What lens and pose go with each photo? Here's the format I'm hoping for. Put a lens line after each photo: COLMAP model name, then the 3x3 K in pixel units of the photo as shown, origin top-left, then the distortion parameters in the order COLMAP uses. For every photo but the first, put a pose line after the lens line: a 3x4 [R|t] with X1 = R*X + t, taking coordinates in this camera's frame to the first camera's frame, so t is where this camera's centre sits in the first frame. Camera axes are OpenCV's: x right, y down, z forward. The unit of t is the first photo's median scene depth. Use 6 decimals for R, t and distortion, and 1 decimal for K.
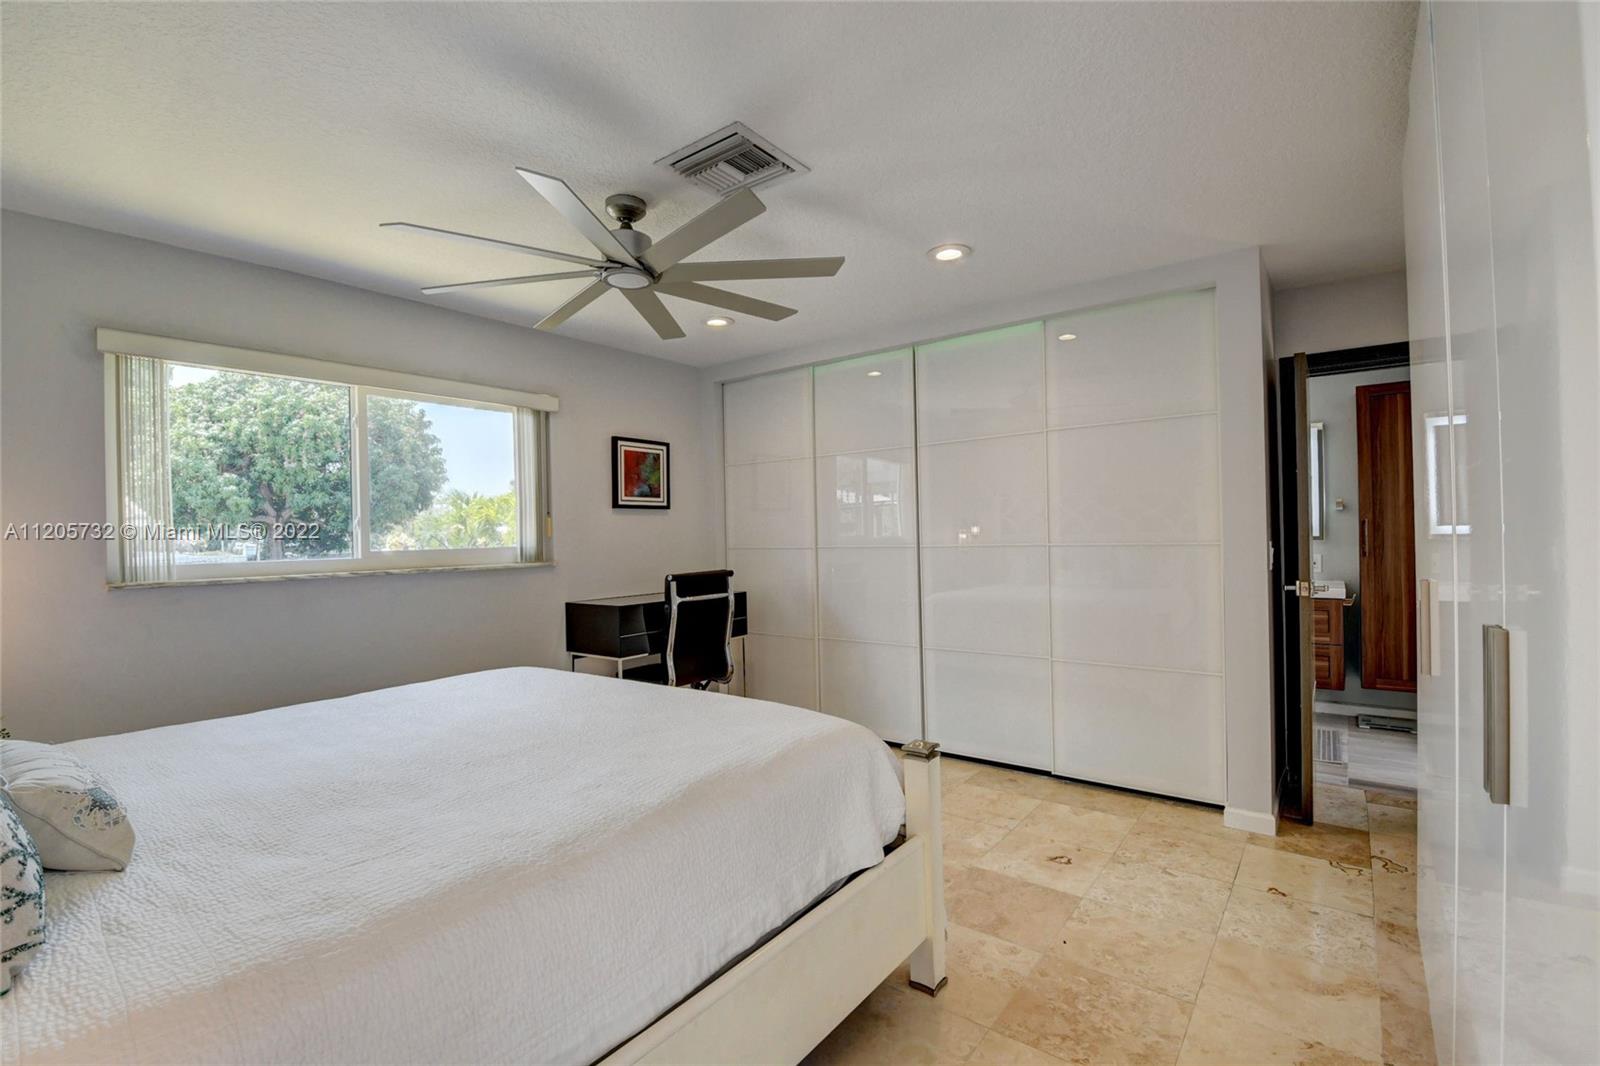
lens RADIAL K [[715.5, 0, 796.9], [0, 715.5, 539.7], [0, 0, 1]] dist [0.001645, -0.014954]
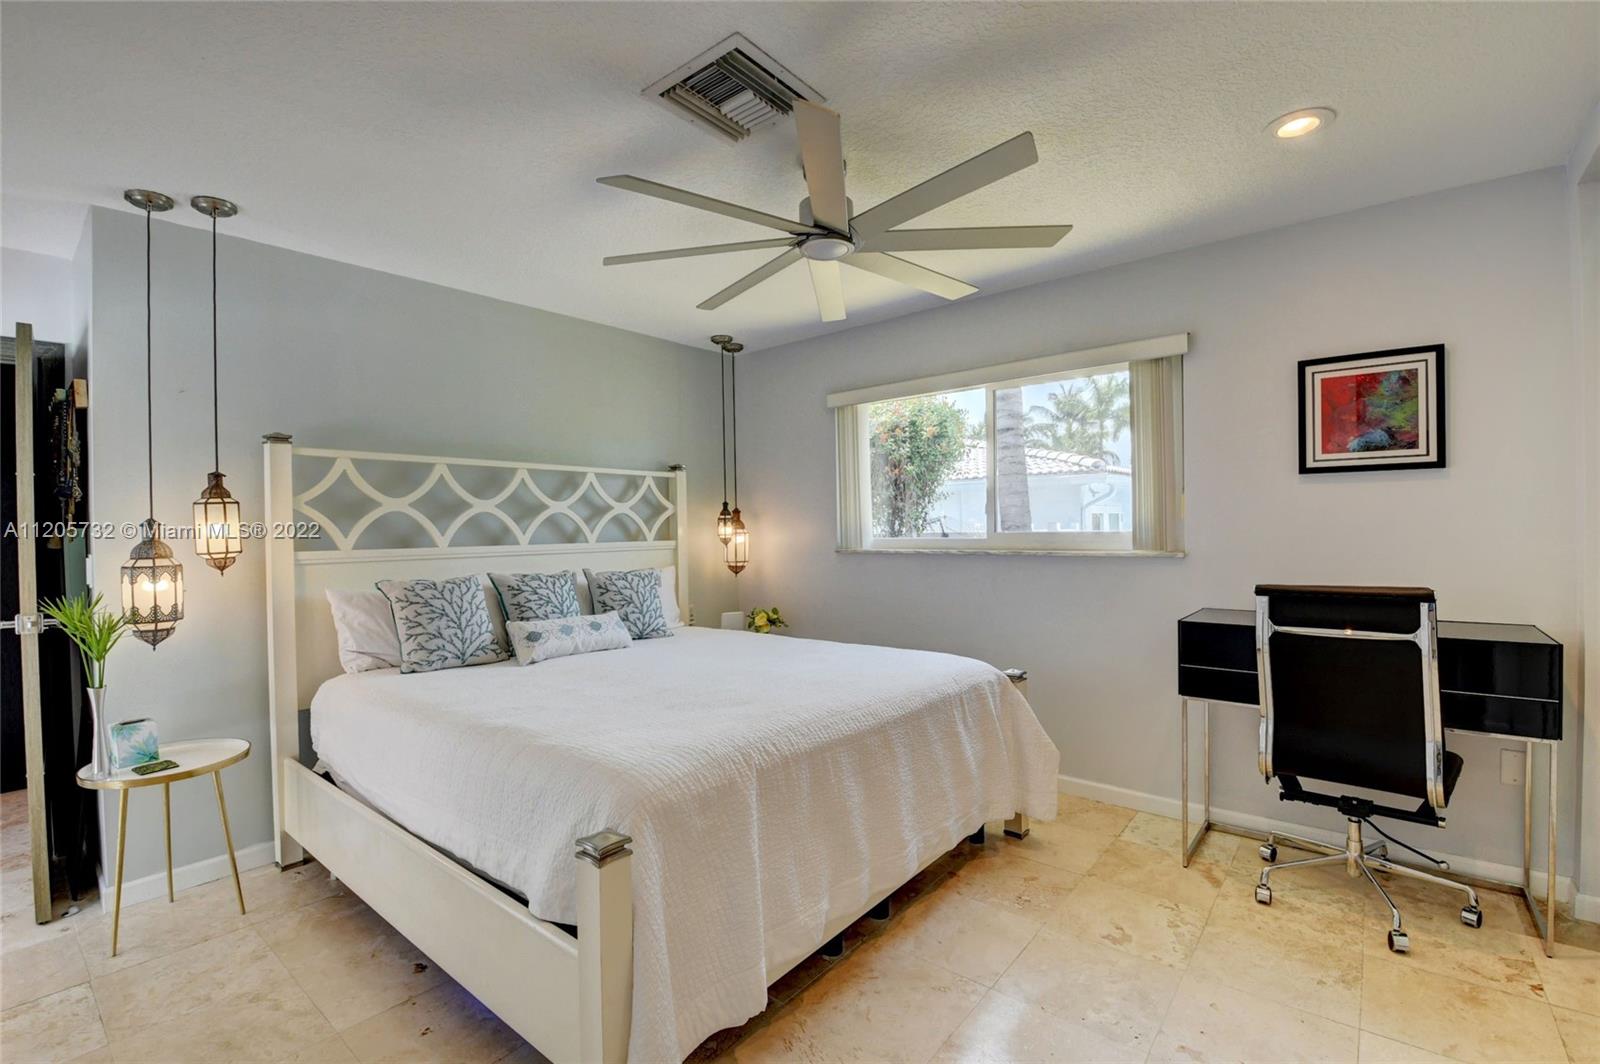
lens RADIAL K [[715.5, 0, 798.1], [0, 715.5, 520.4], [0, 0, 1]] dist [0.001645, -0.014954]
pose [[-0.051938, 0.011942, -0.998579, 0.401388], [0.007503, 0.999905, 0.011568, -0.013397], [0.998622, -0.006891, -0.052022, 0.579882]]
